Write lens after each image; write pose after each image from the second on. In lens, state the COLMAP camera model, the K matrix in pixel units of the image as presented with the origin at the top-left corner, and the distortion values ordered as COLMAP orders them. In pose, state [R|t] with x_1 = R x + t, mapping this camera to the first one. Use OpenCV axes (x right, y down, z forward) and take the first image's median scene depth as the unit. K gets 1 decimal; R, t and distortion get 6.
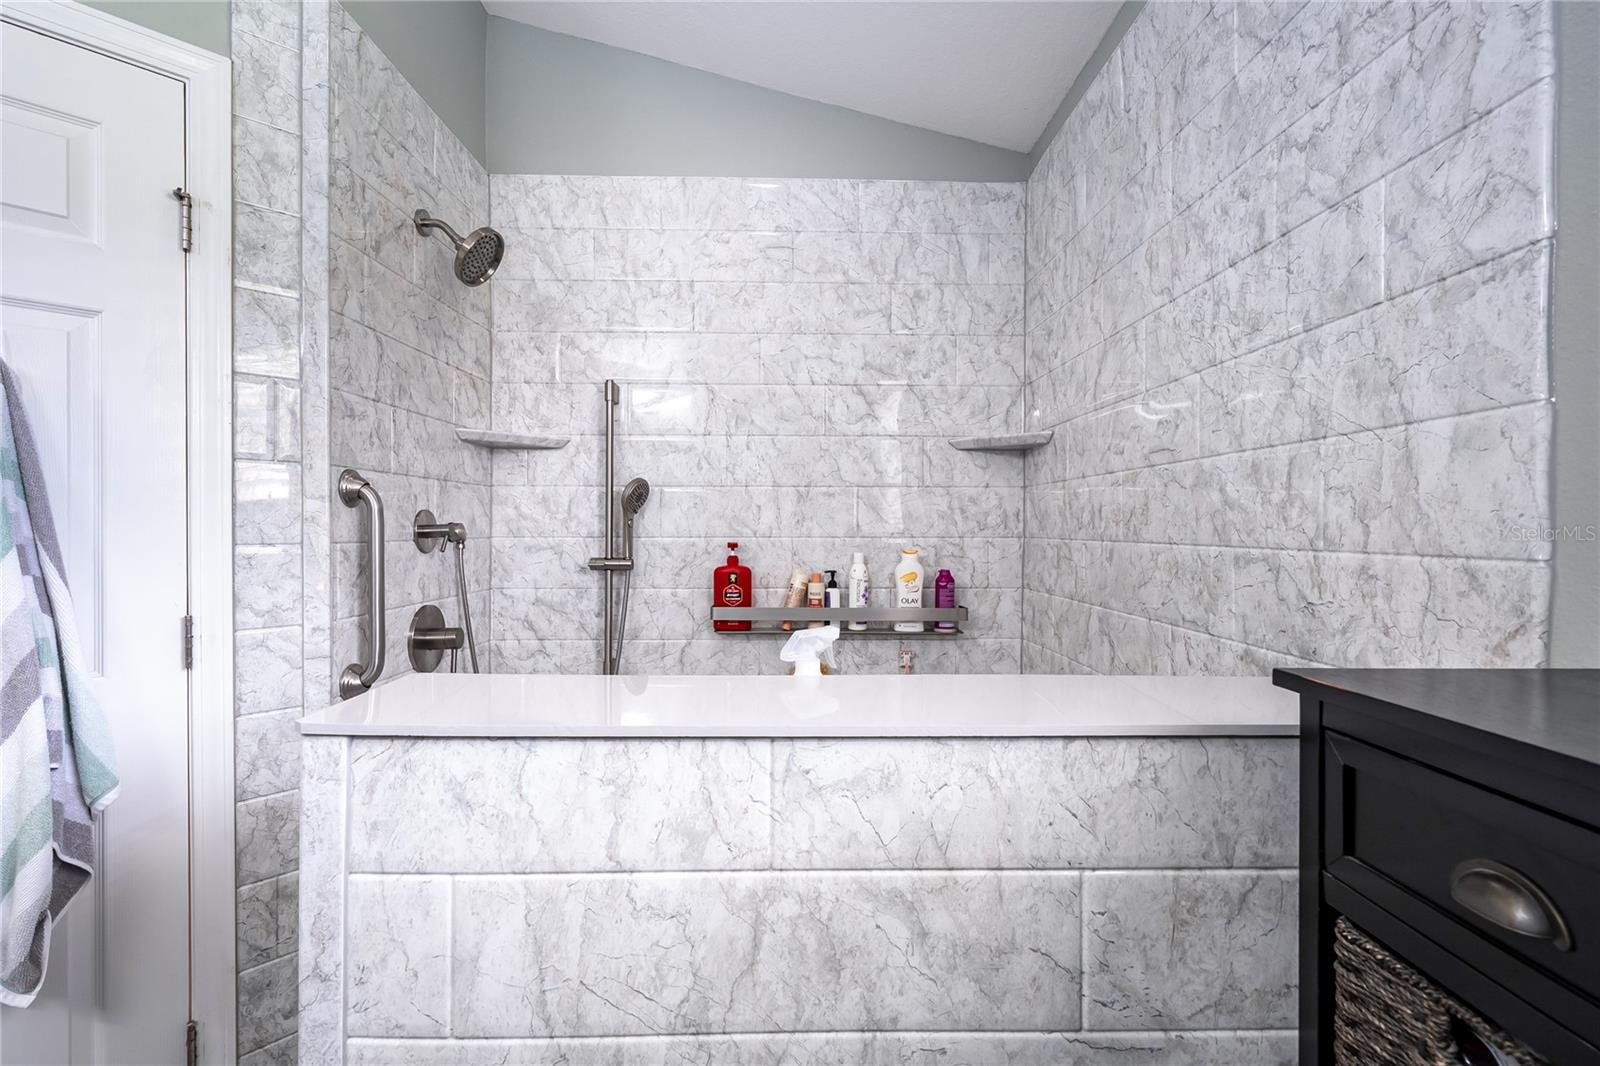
lens RADIAL K [[718.3, 0, 731.5], [0, 718.3, 521.2], [0, 0, 1]] dist [0.002355, -0.000920]
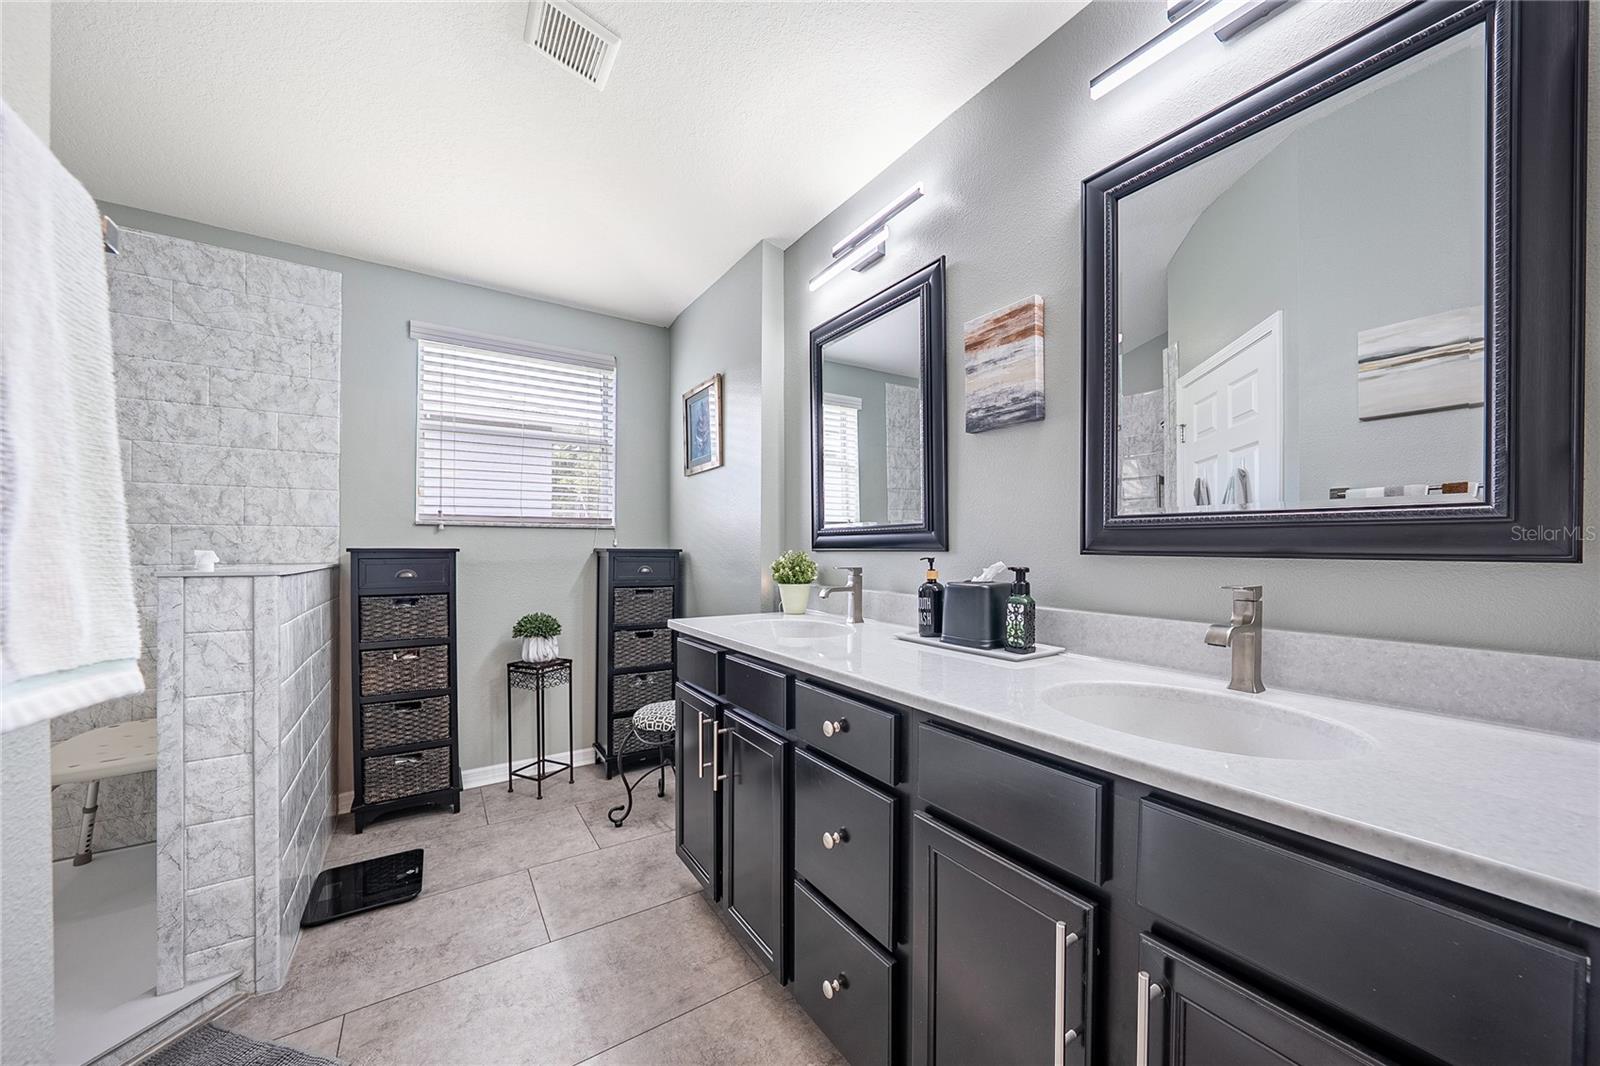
lens RADIAL K [[583.3, 0, 809.9], [0, 583.3, 556.9], [0, 0, 1]] dist [-0.000426, 0.000142]
pose [[-0.542203, -0.012639, 0.840152, -1.054424], [-0.010516, 0.999911, 0.008256, 0.055018], [-0.840182, -0.004358, -0.542288, 0.152521]]
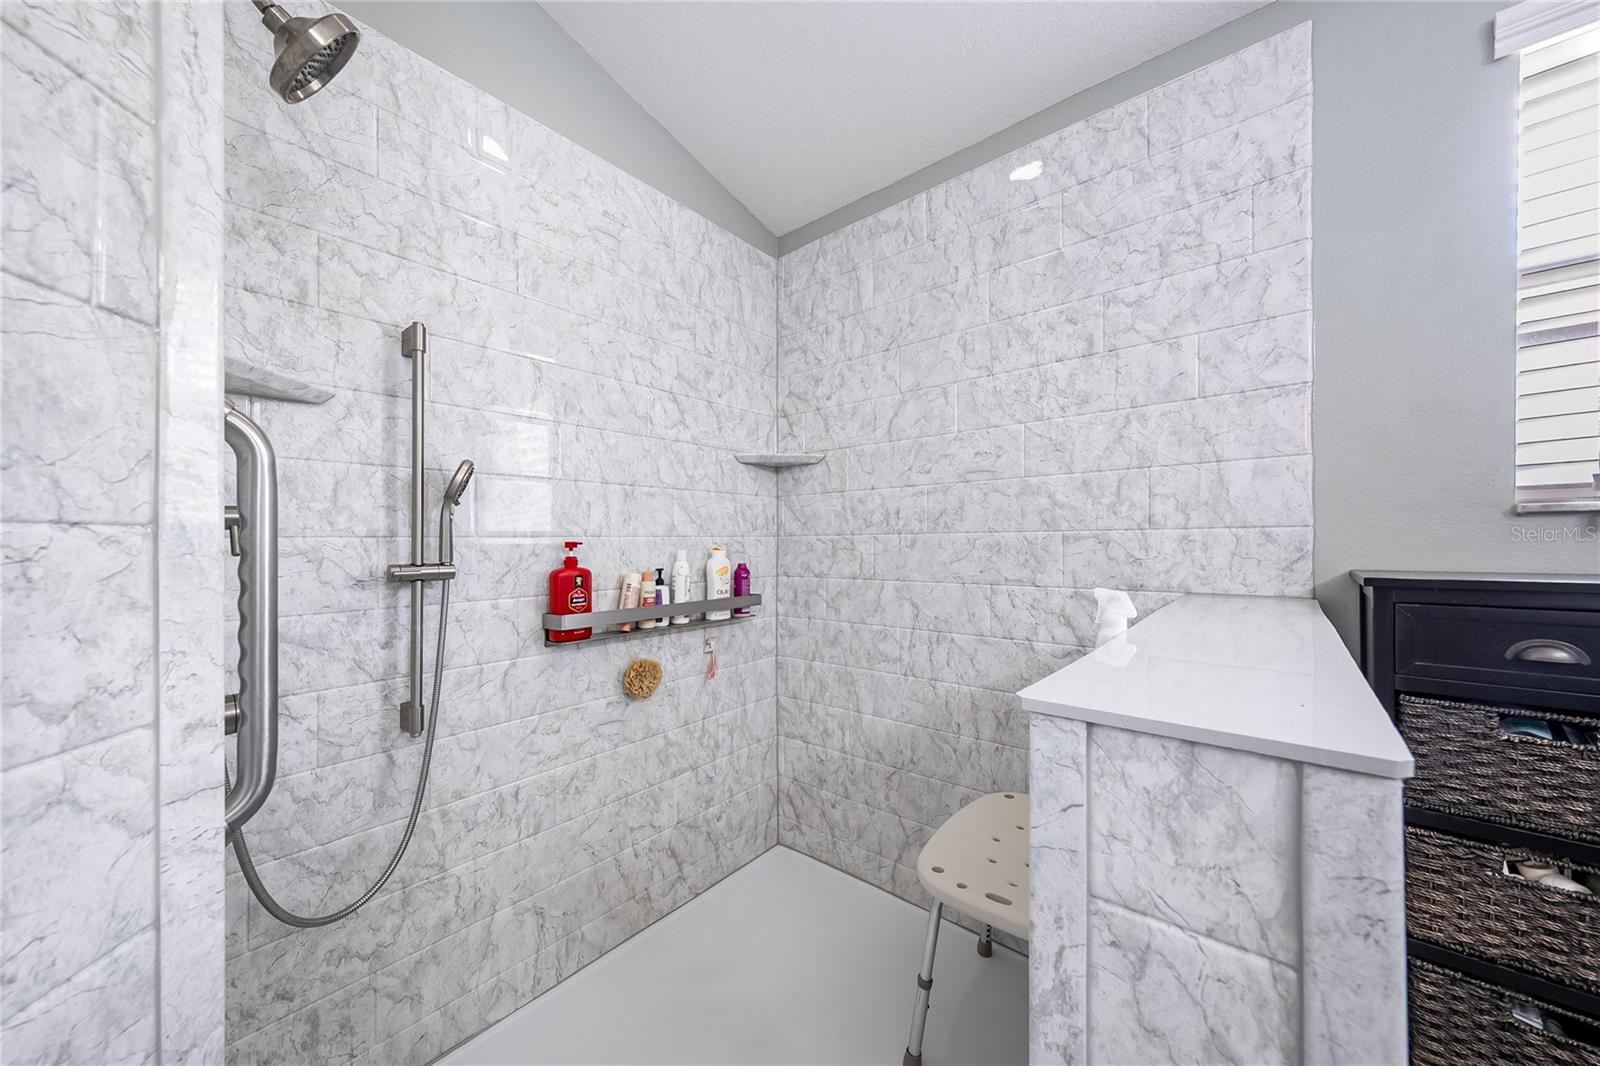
lens RADIAL K [[590.3, 0, 790.4], [0, 590.3, 534.3], [0, 0, 1]] dist [0.002762, -0.000437]
pose [[0.639553, 0.001633, 0.768745, -0.396362], [0.003946, 0.999978, -0.005408, 0.025559], [-0.768737, 0.006492, 0.639532, 0.322703]]
